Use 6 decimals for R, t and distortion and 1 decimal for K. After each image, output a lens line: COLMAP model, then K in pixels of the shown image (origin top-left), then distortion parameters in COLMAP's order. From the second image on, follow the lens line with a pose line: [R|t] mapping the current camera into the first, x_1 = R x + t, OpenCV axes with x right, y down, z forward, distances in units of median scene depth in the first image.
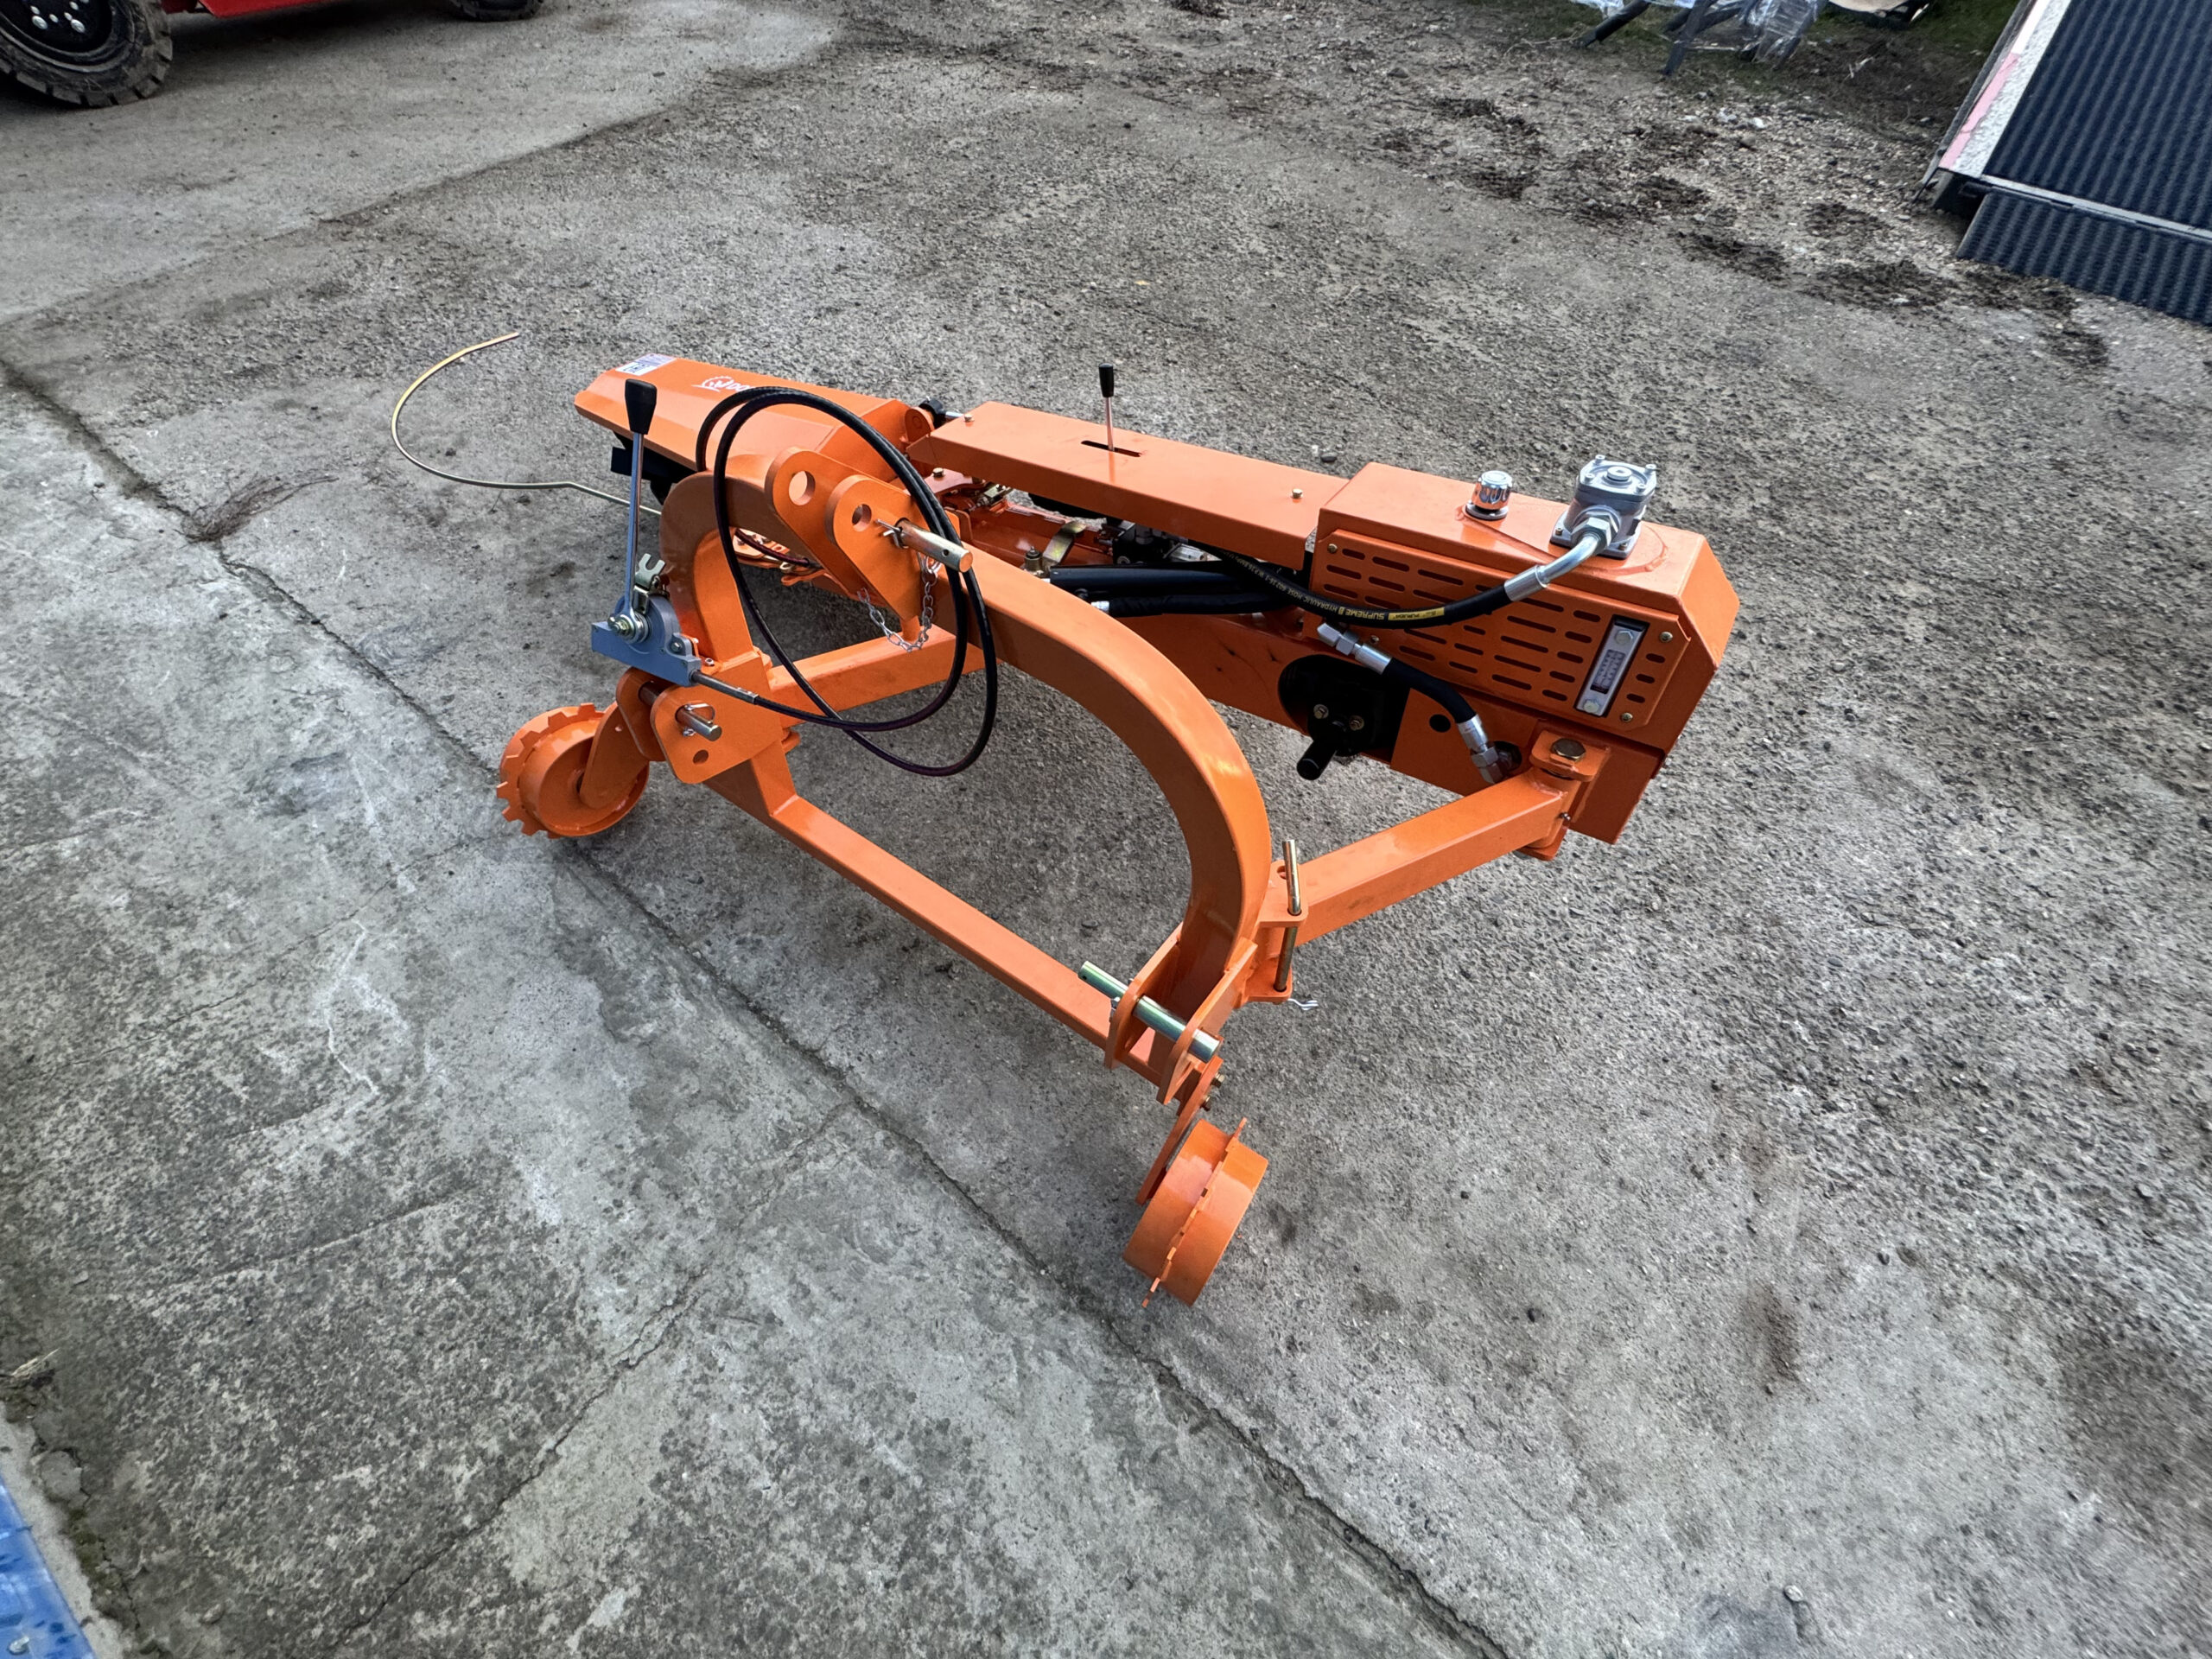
lens RADIAL K [[877.9, 0, 1102.0], [0, 877.9, 827.6], [0, 0, 1]] dist [-0.002916, 0.000259]
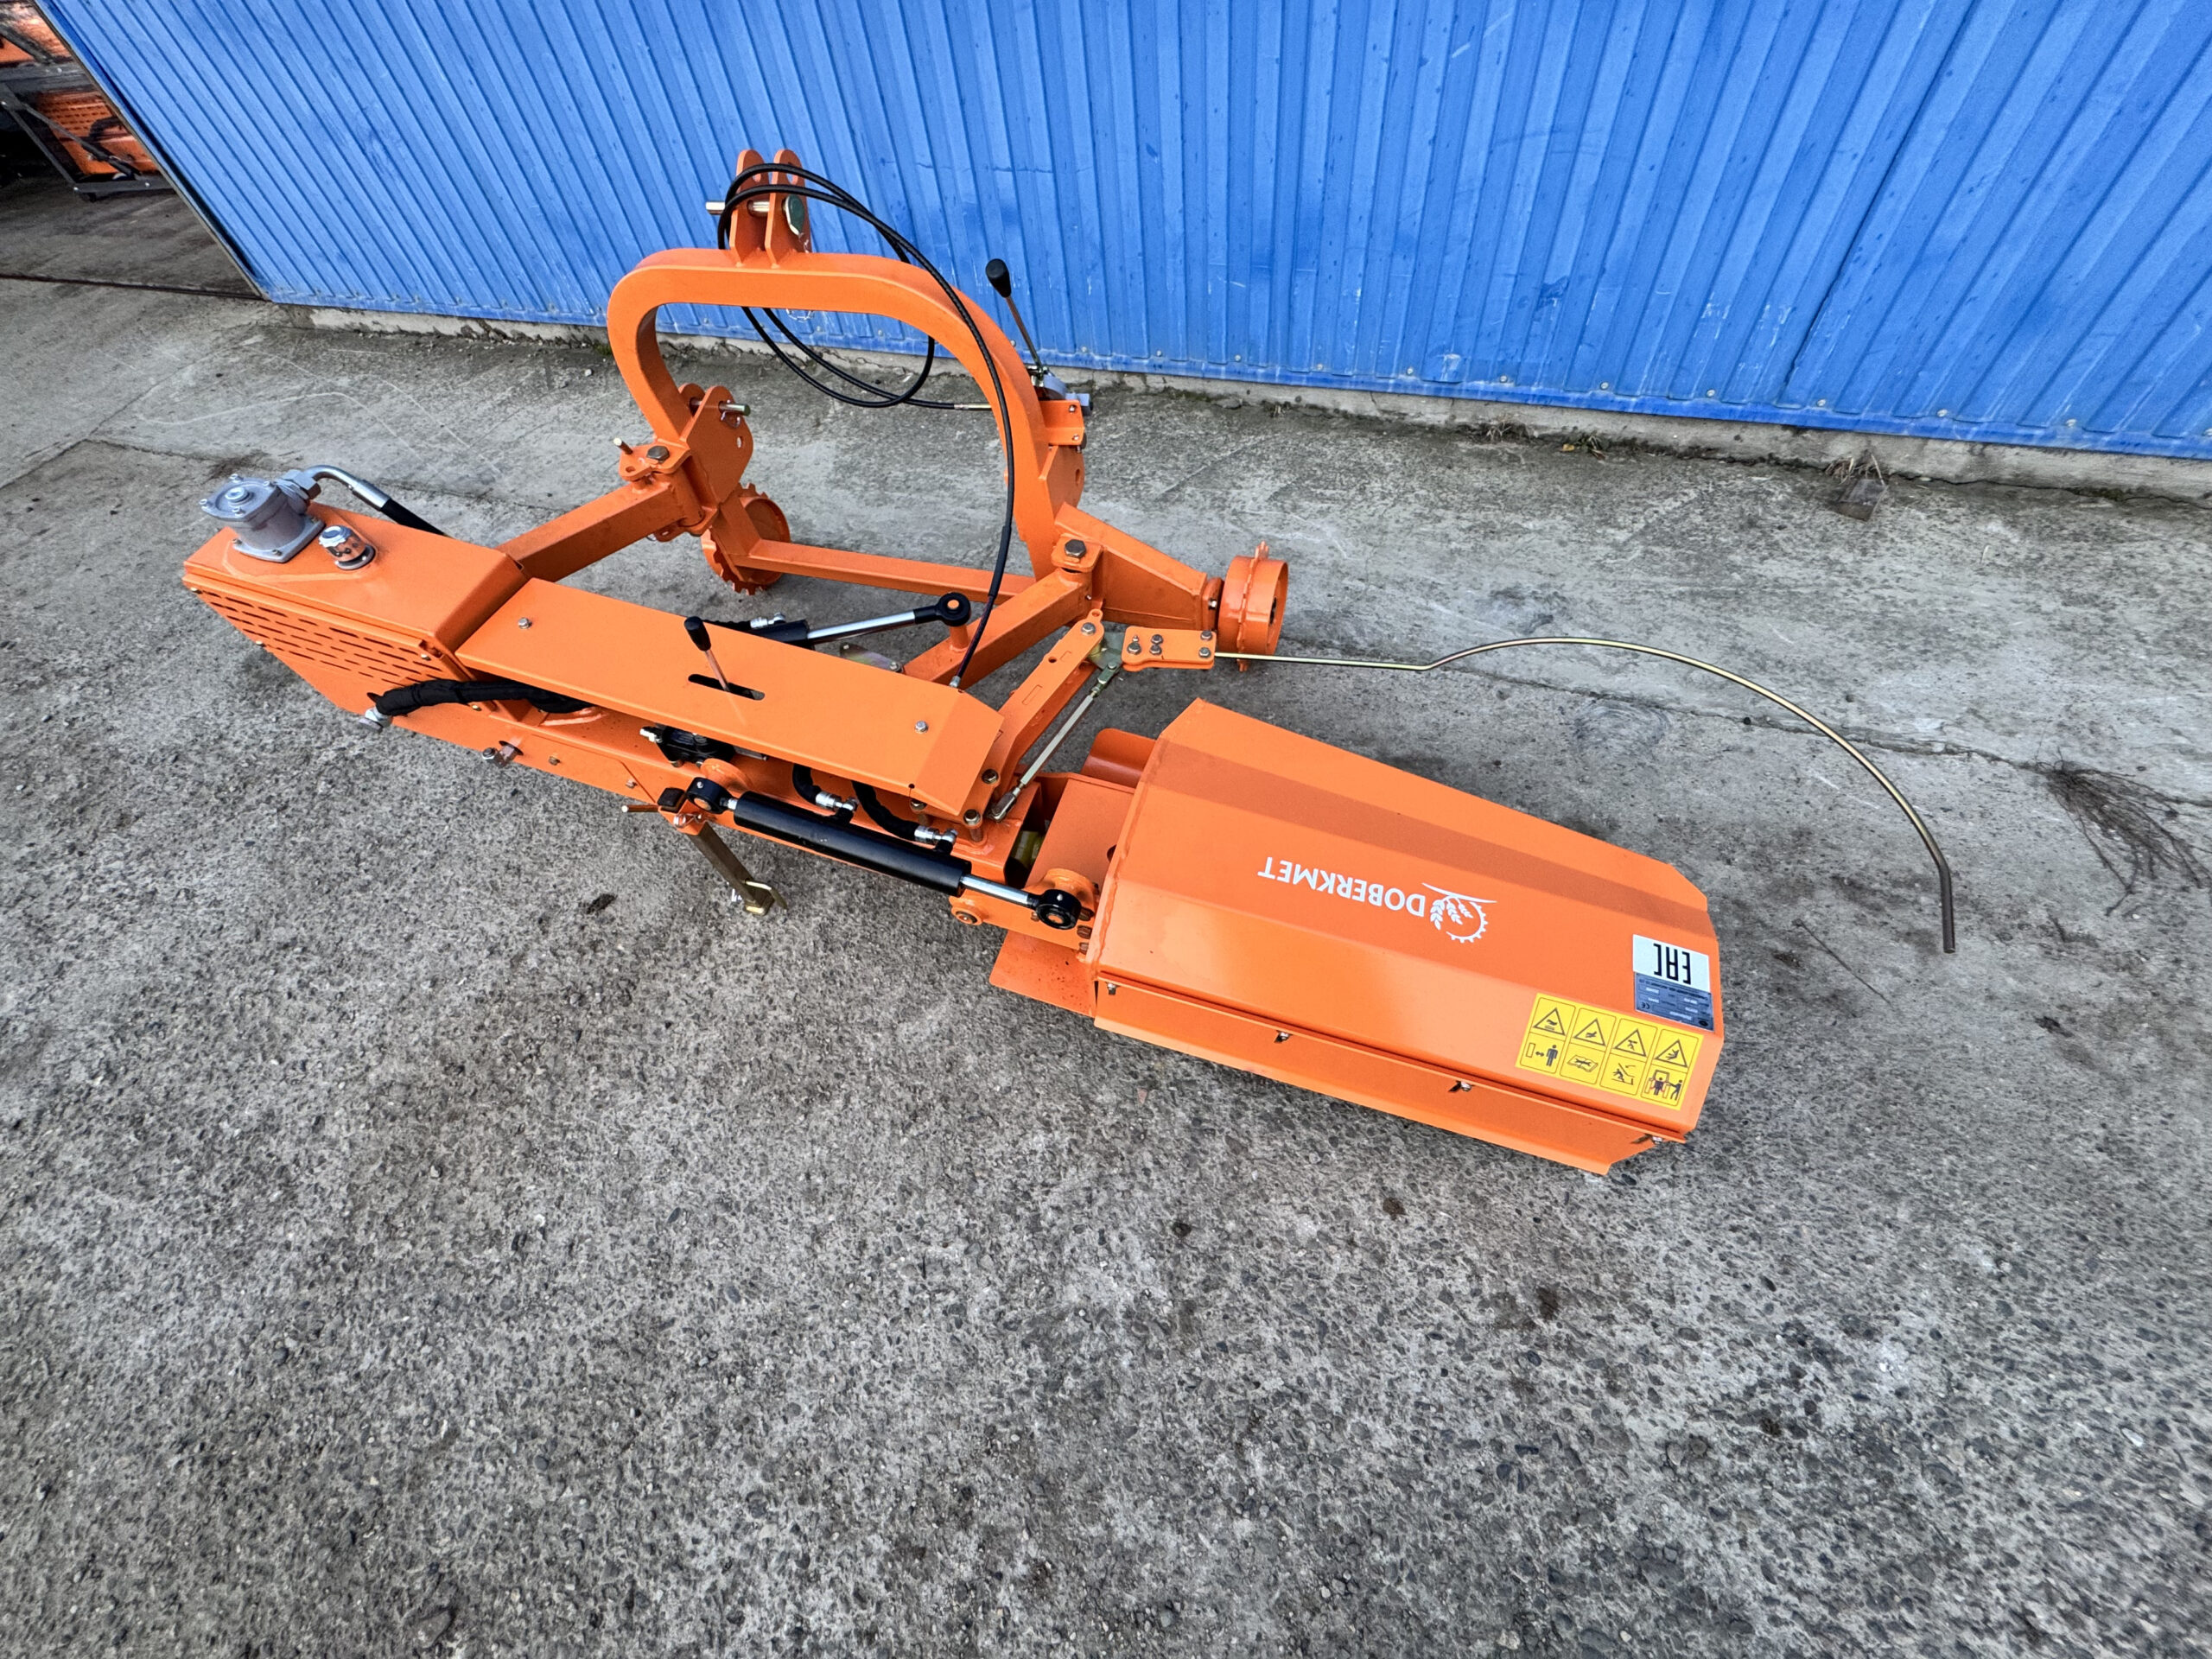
lens RADIAL K [[877.9, 0, 1104.7], [0, 877.9, 827.1], [0, 0, 1]] dist [-0.002916, 0.000259]
pose [[-0.959190, 0.261437, -0.107724, -0.219816], [-0.178779, -0.265564, 0.947372, -1.368953], [0.219071, 0.927969, 0.301465, 0.966288]]
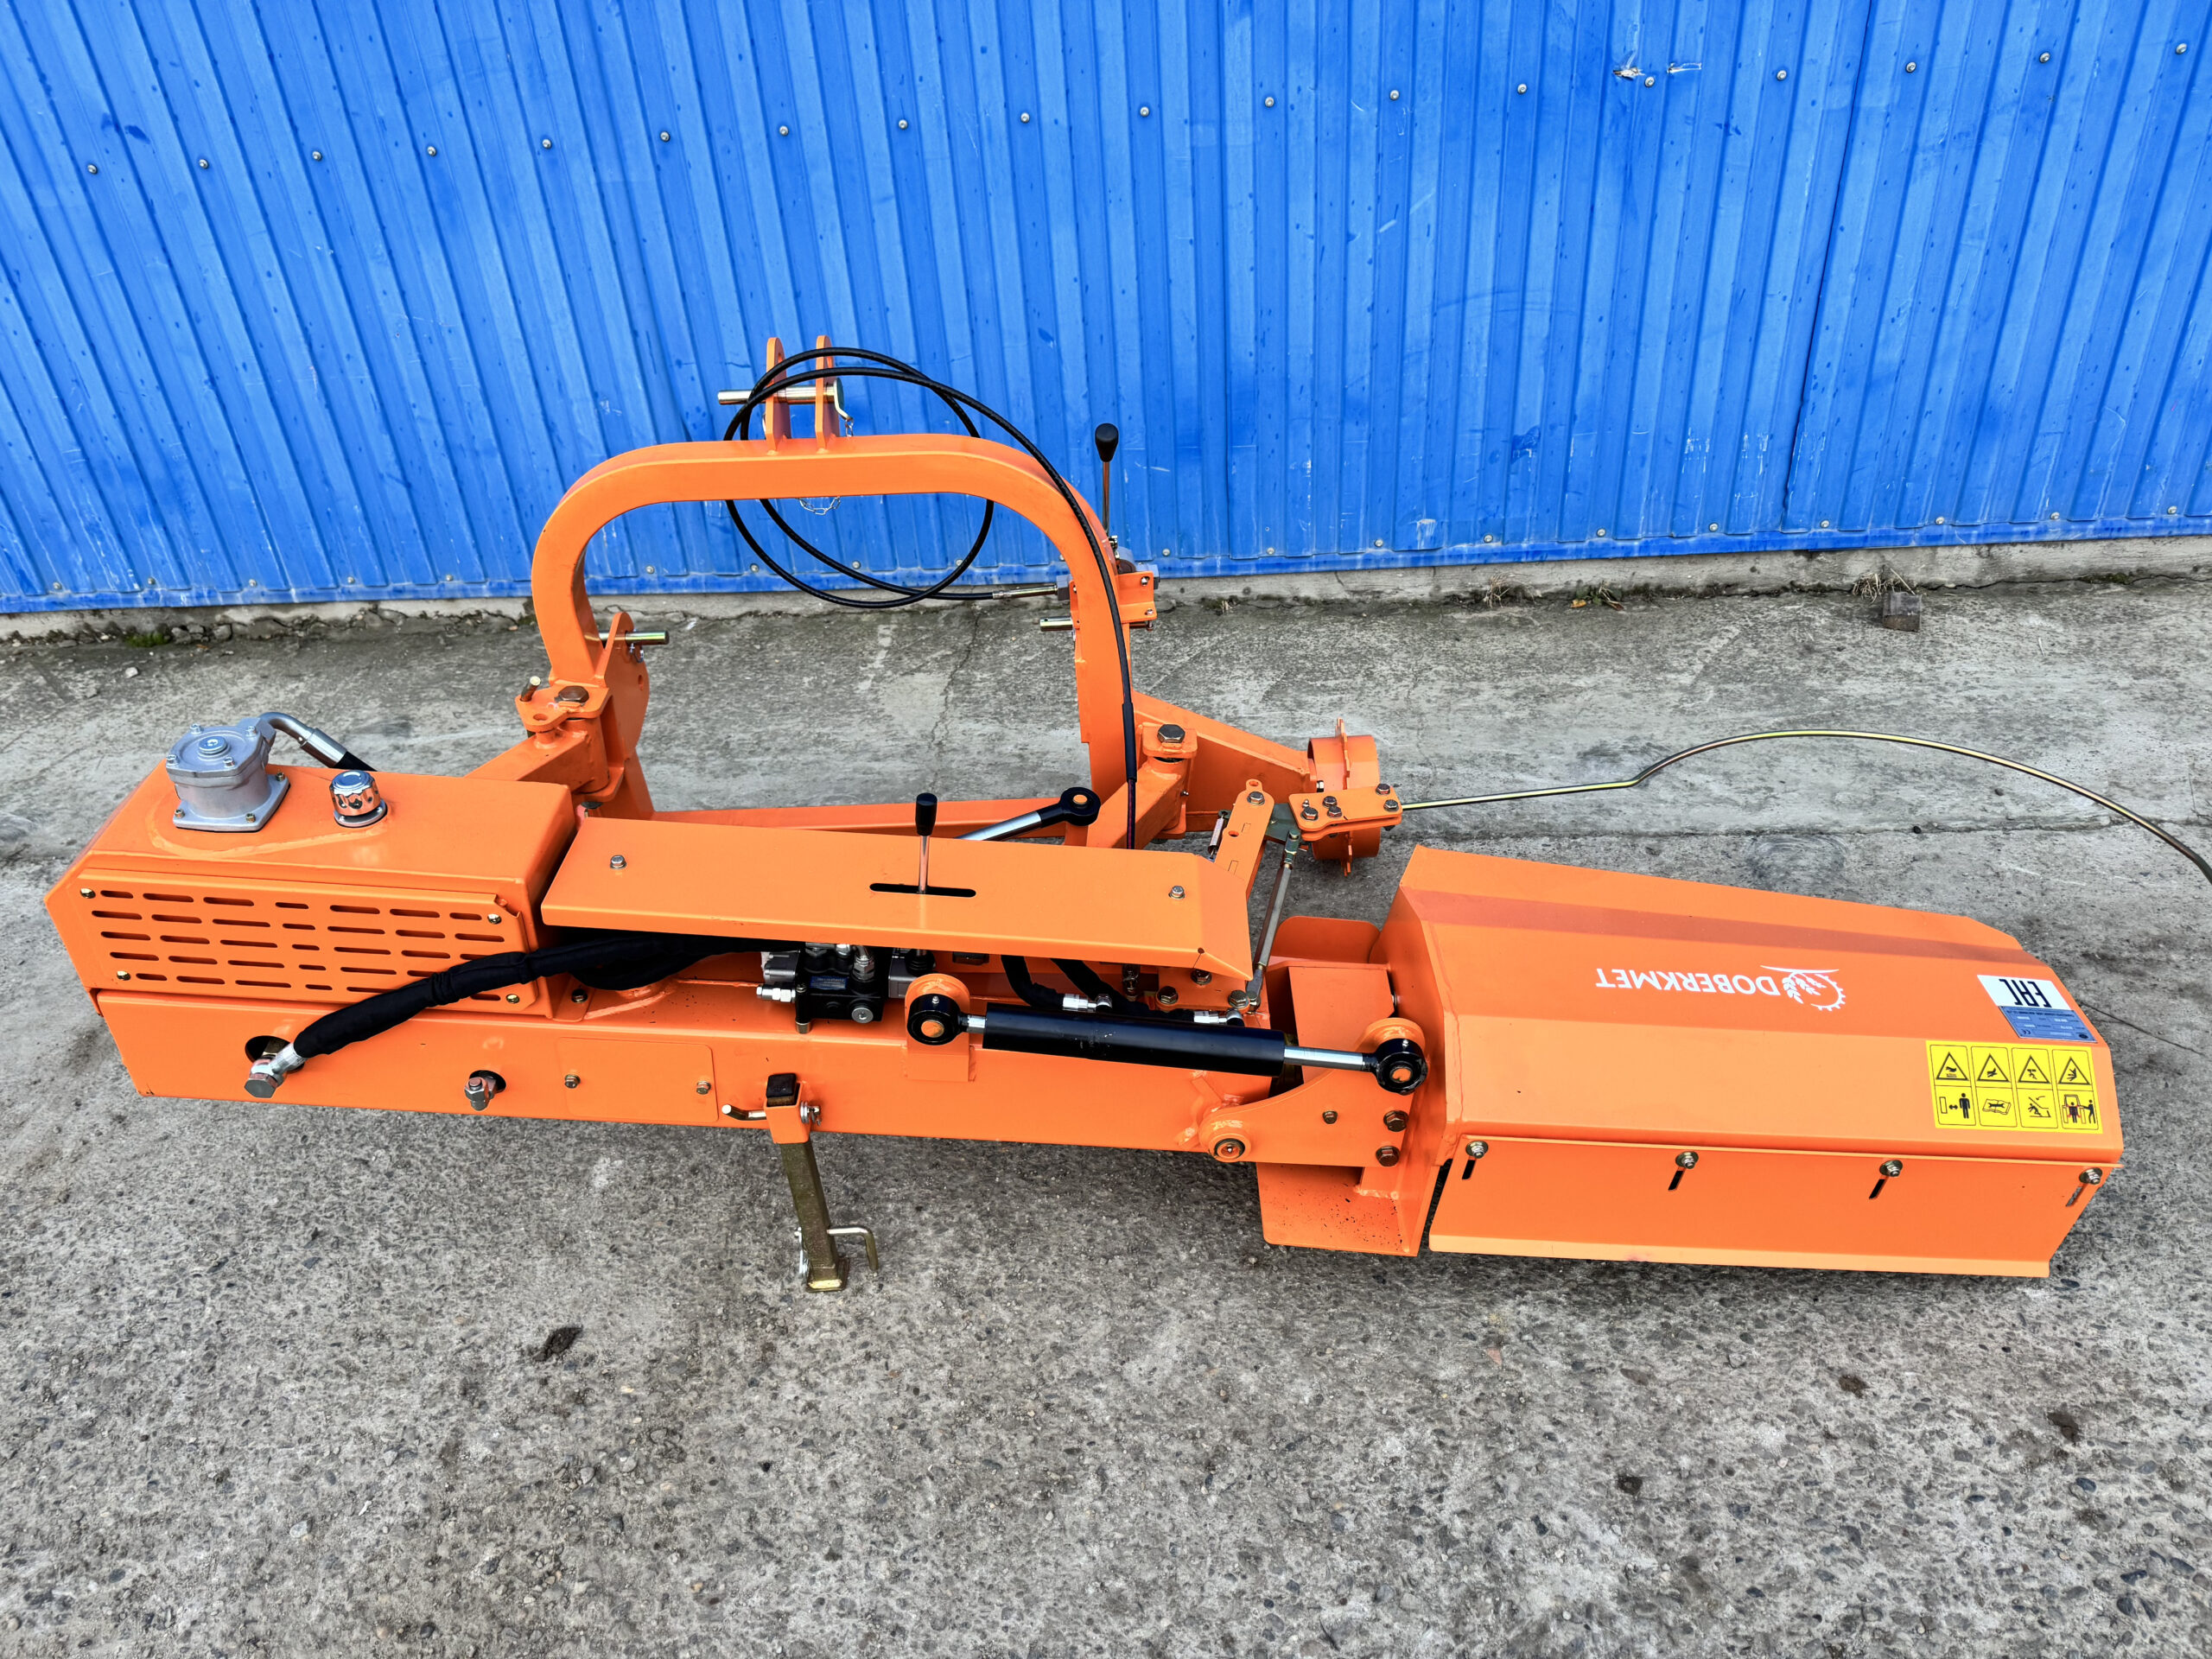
lens RADIAL K [[1559.4, 0, 1109.5], [0, 1559.4, 841.9], [0, 0, 1]] dist [0.031216, -0.035031]
pose [[-0.829344, 0.332324, -0.449165, 0.428063], [-0.433130, 0.125456, 0.892558, -1.608124], [0.352969, 0.934784, 0.039893, 0.985028]]
